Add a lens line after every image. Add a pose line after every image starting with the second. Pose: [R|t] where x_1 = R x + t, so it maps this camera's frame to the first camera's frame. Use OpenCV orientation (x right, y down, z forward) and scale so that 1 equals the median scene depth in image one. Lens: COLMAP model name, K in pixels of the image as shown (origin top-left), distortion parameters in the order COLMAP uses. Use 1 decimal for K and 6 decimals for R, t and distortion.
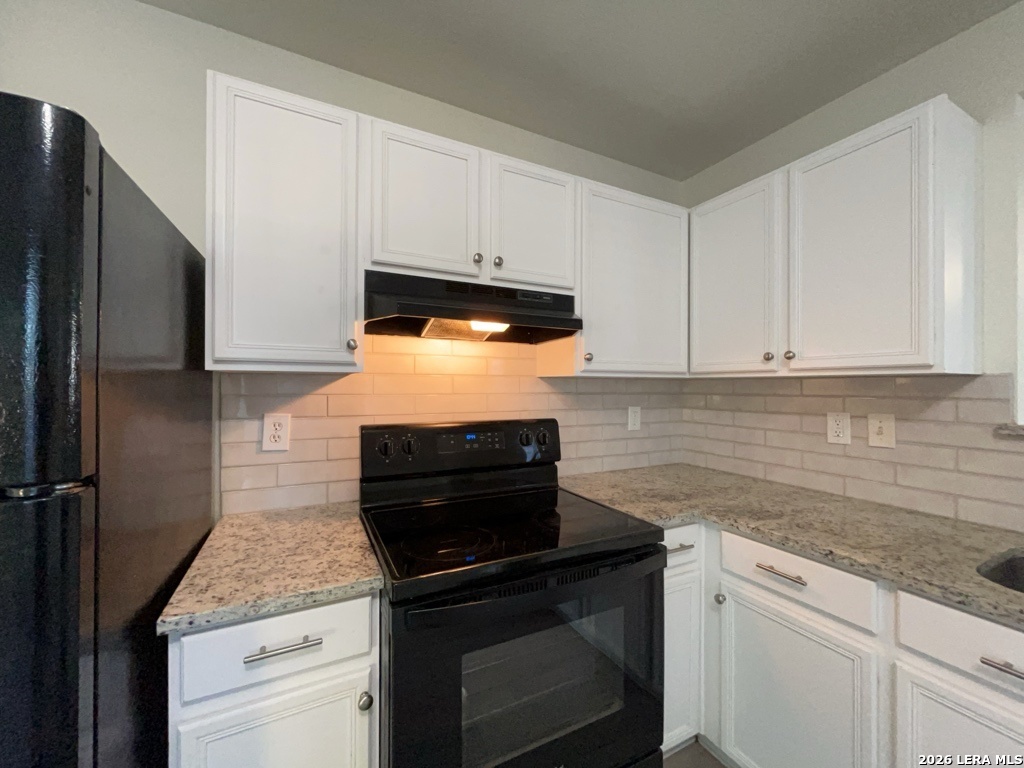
lens RADIAL K [[415.6, 0, 511.7], [0, 415.6, 383.4], [0, 0, 1]] dist [0.004077, -0.001771]
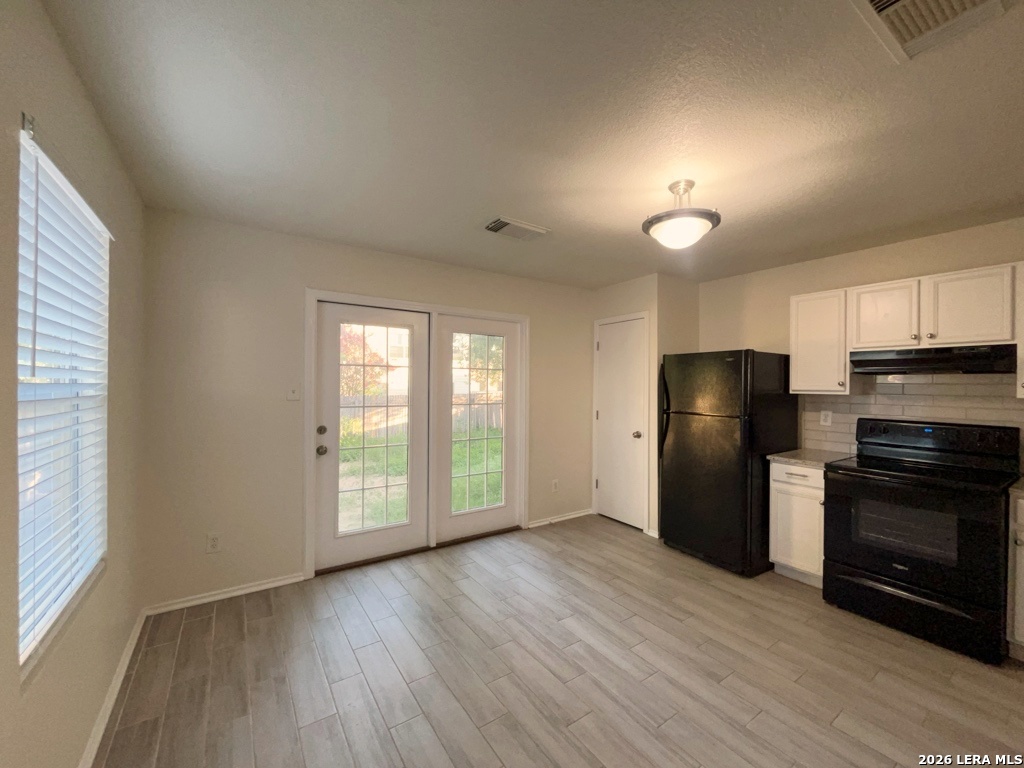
lens RADIAL K [[415.6, 0, 515.8], [0, 415.6, 384.5], [0, 0, 1]] dist [0.004077, -0.001771]
pose [[0.124852, -0.002267, -0.992173, 1.636311], [-0.005050, 0.999983, -0.002920, -0.063824], [0.992162, 0.005375, 0.124839, -1.107435]]
